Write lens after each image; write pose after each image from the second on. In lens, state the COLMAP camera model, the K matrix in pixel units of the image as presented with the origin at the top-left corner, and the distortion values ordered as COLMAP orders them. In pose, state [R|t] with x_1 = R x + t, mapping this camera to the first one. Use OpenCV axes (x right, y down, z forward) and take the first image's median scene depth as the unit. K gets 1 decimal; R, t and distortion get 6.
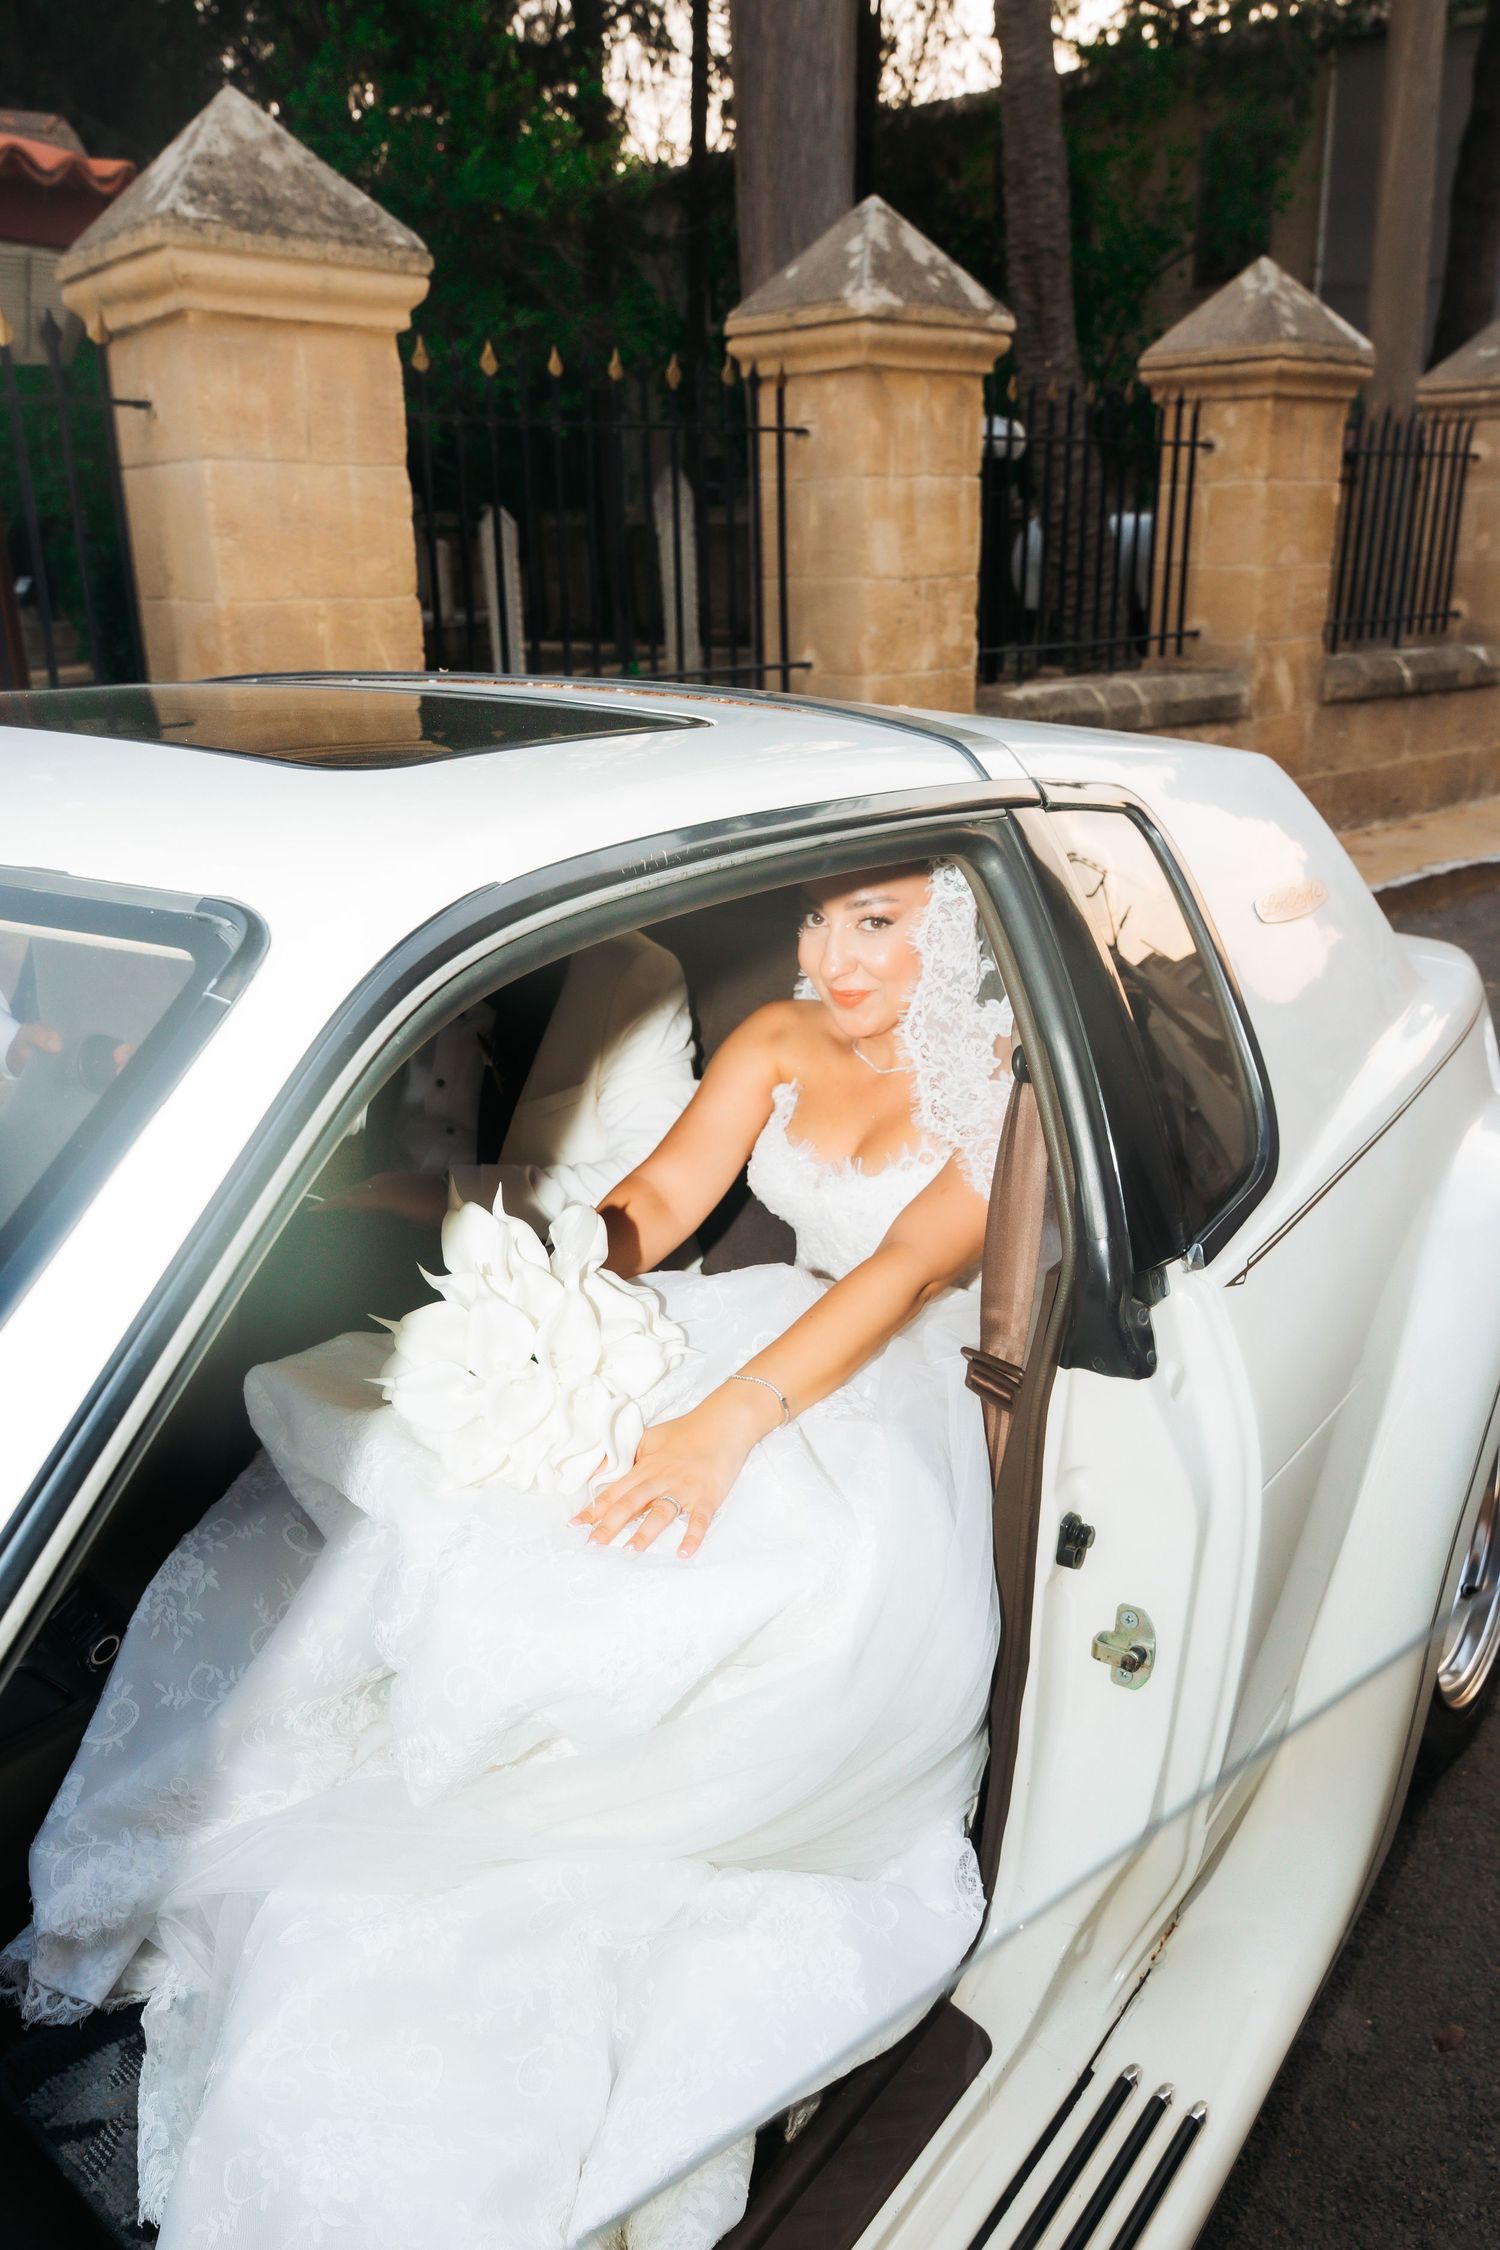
lens RADIAL K [[1654.8, 0, 754.1], [0, 1654.8, 1127.4], [0, 0, 1]] dist [0.001584, -0.005731]
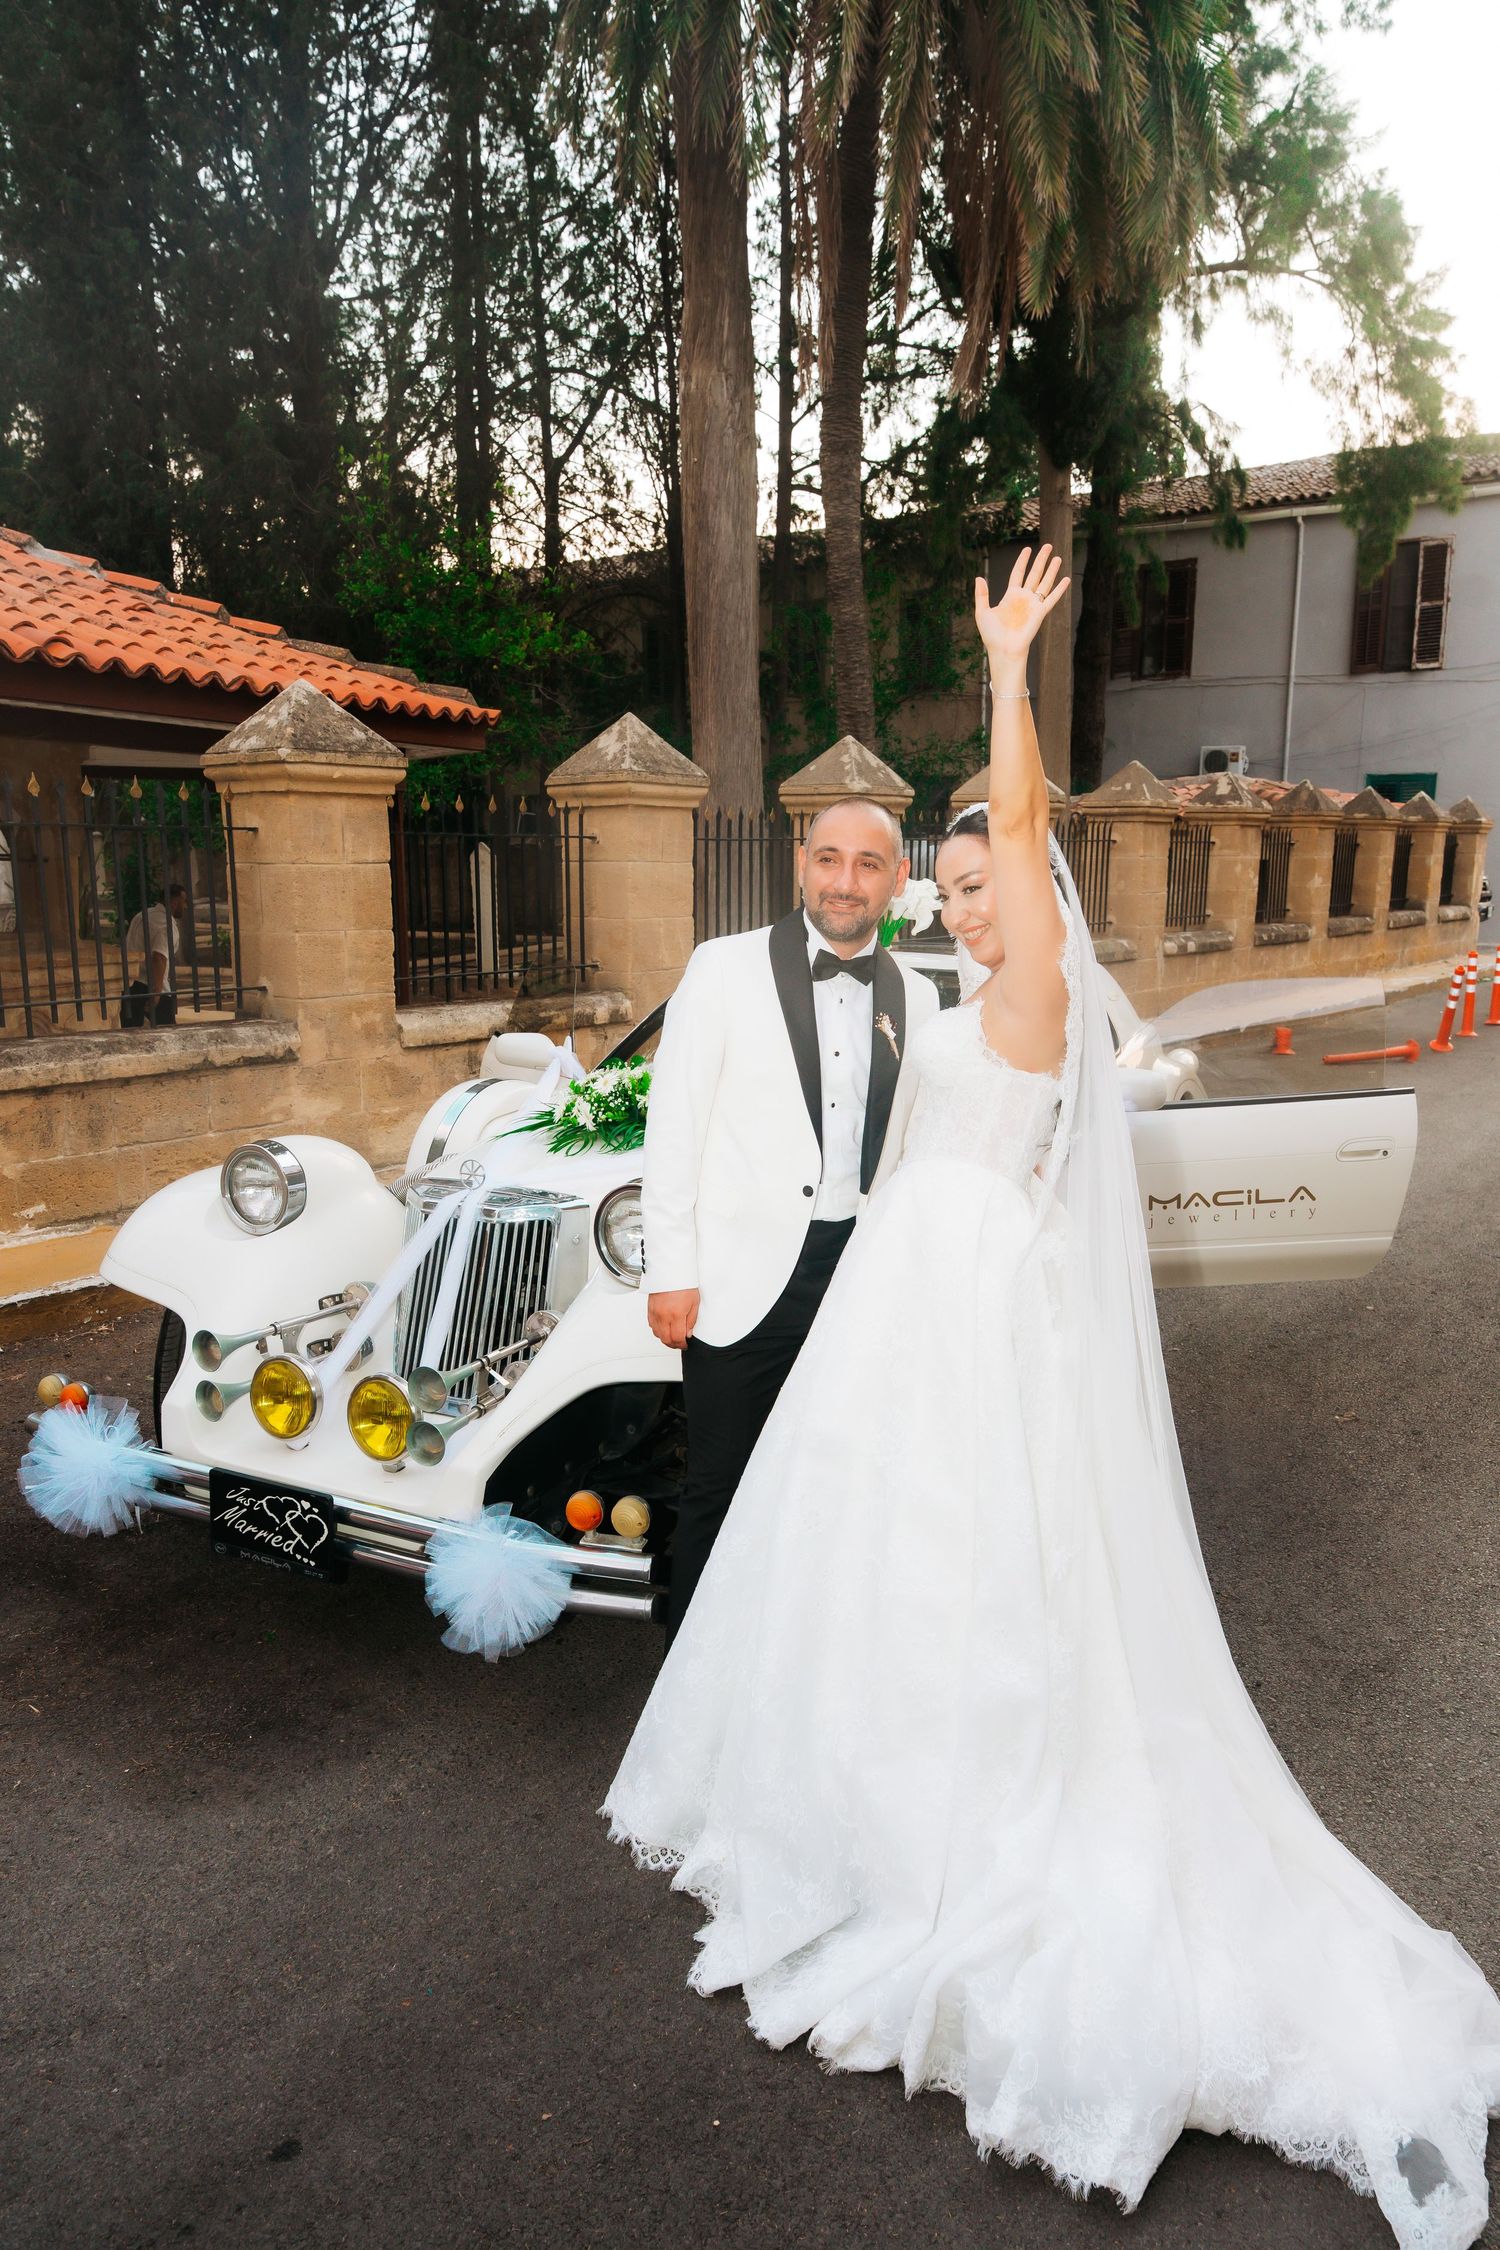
lens RADIAL K [[1478.9, 0, 756.6], [0, 1478.9, 1128.4], [0, 0, 1]] dist [0.004396, -0.002392]
pose [[0.984821, -0.017061, 0.172733, -0.375651], [0.043158, 0.987974, -0.148473, 0.215094], [-0.168123, 0.153674, 0.973714, -0.750029]]
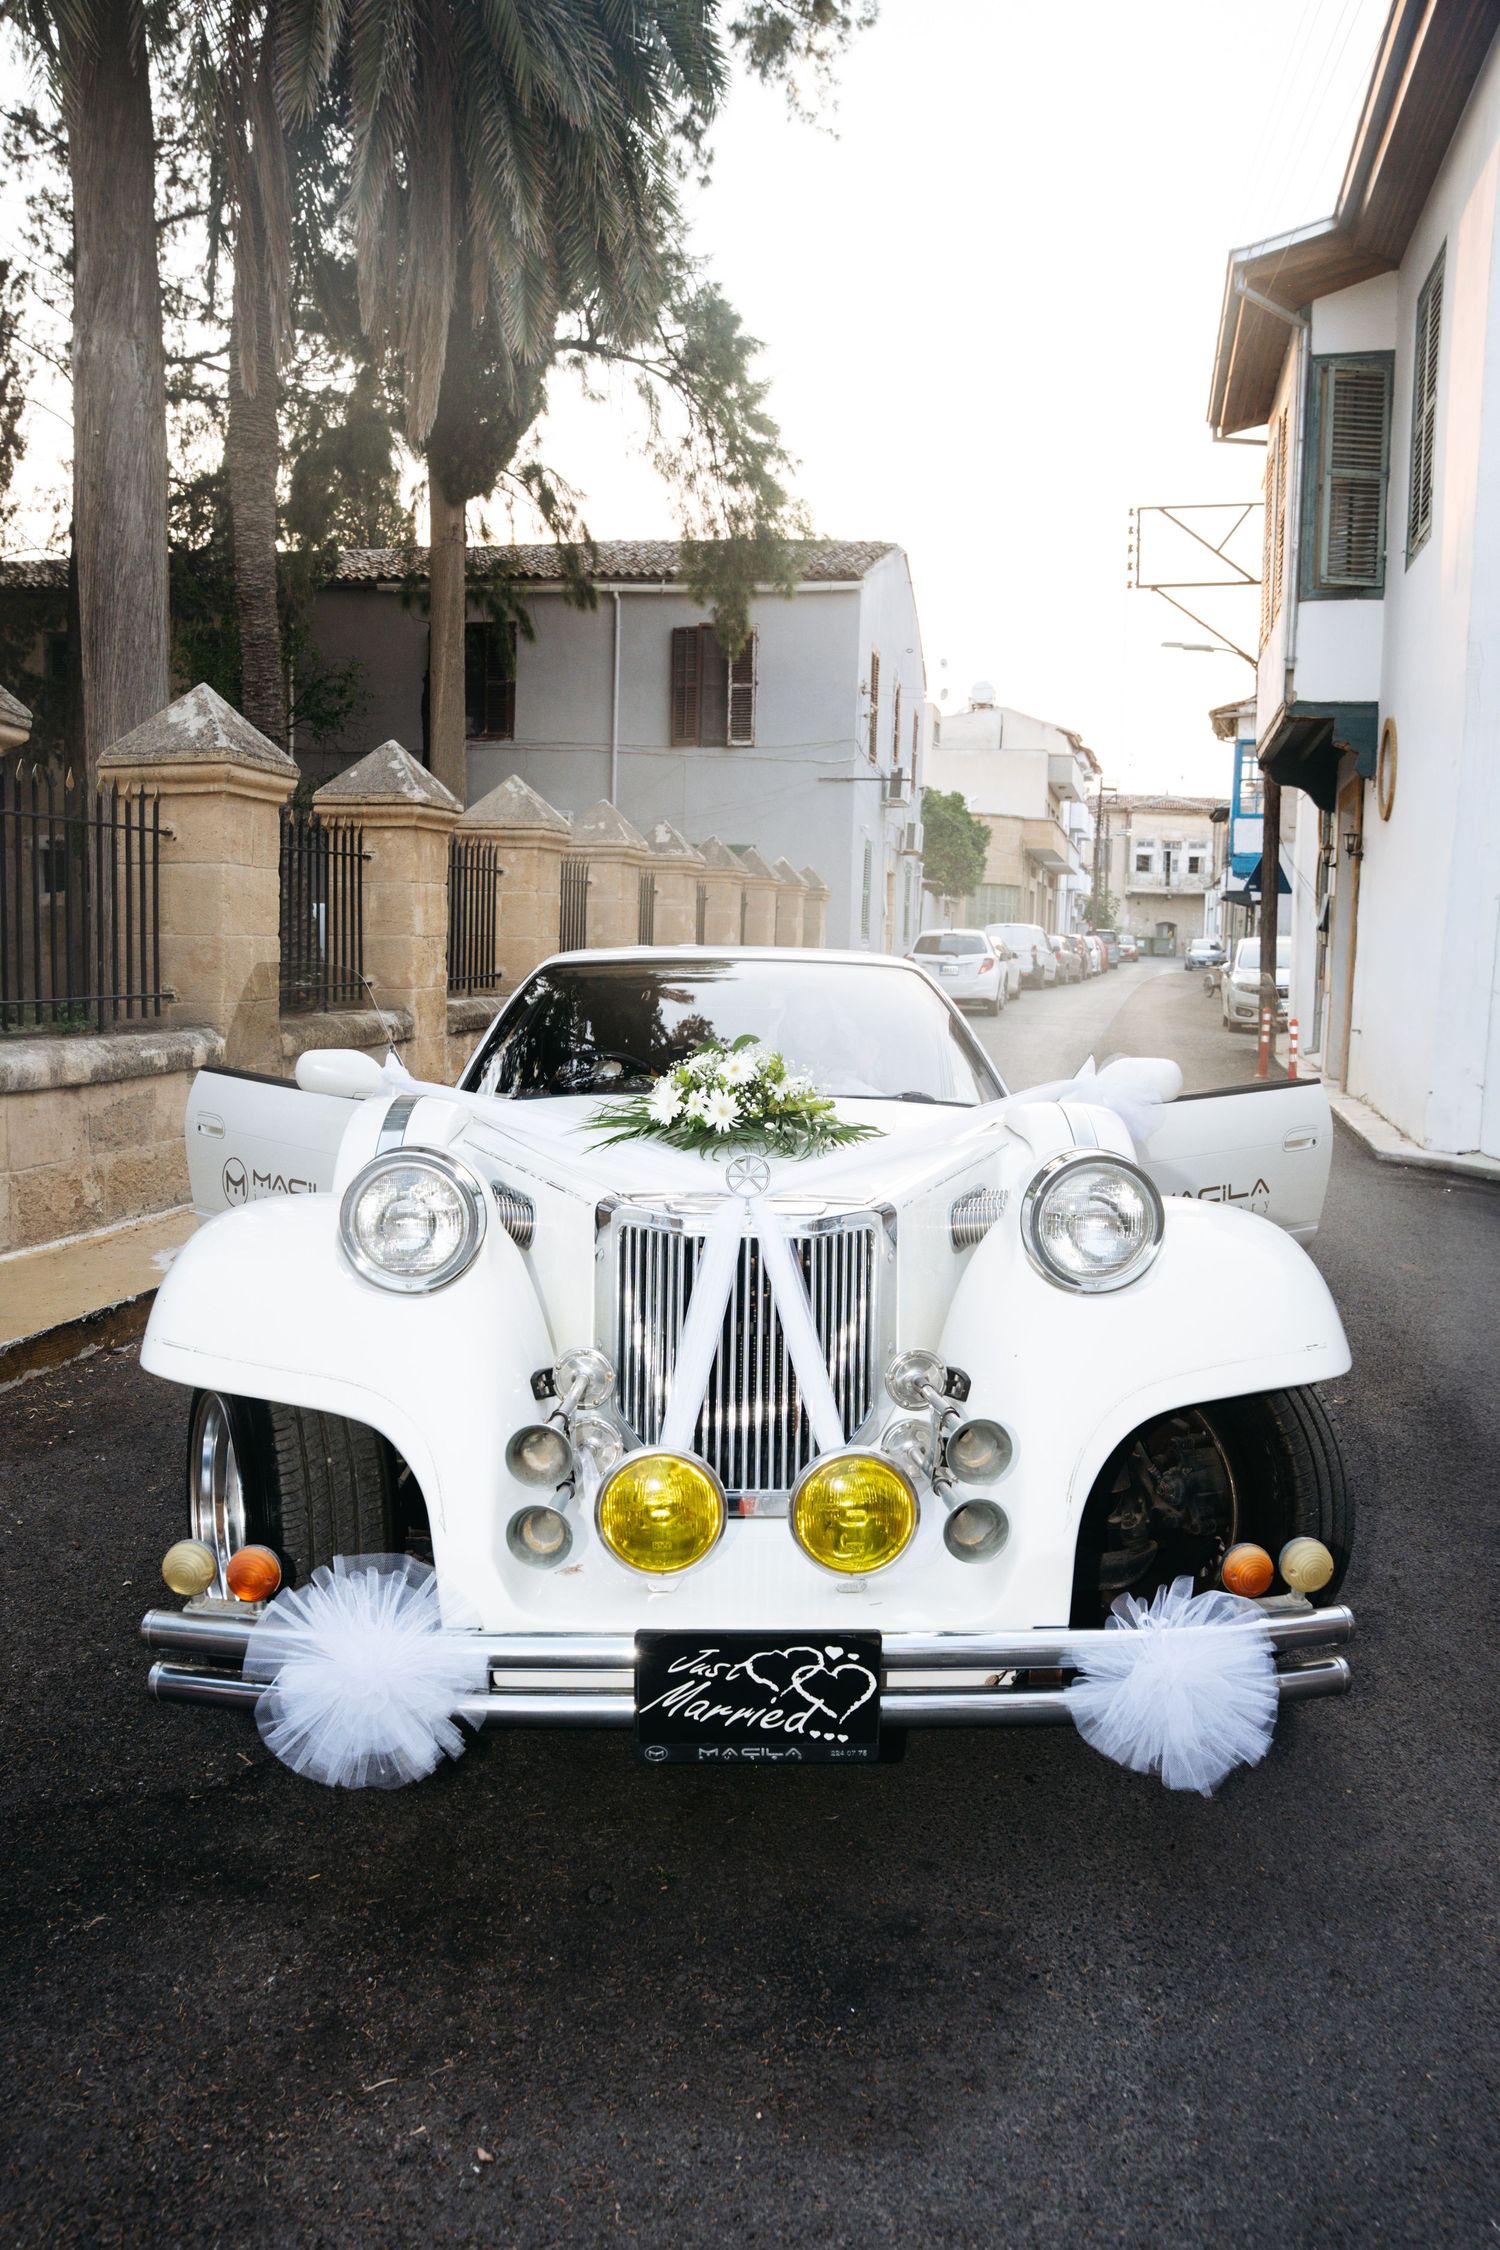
lens RADIAL K [[1599.8, 0, 747.0], [0, 1599.8, 1127.1], [0, 0, 1]] dist [-0.164961, 0.136545]
pose [[0.785444, -0.043440, 0.617406, -0.699224], [0.176582, 0.971802, -0.156266, 0.195887], [-0.593208, 0.231761, 0.770967, -0.474964]]
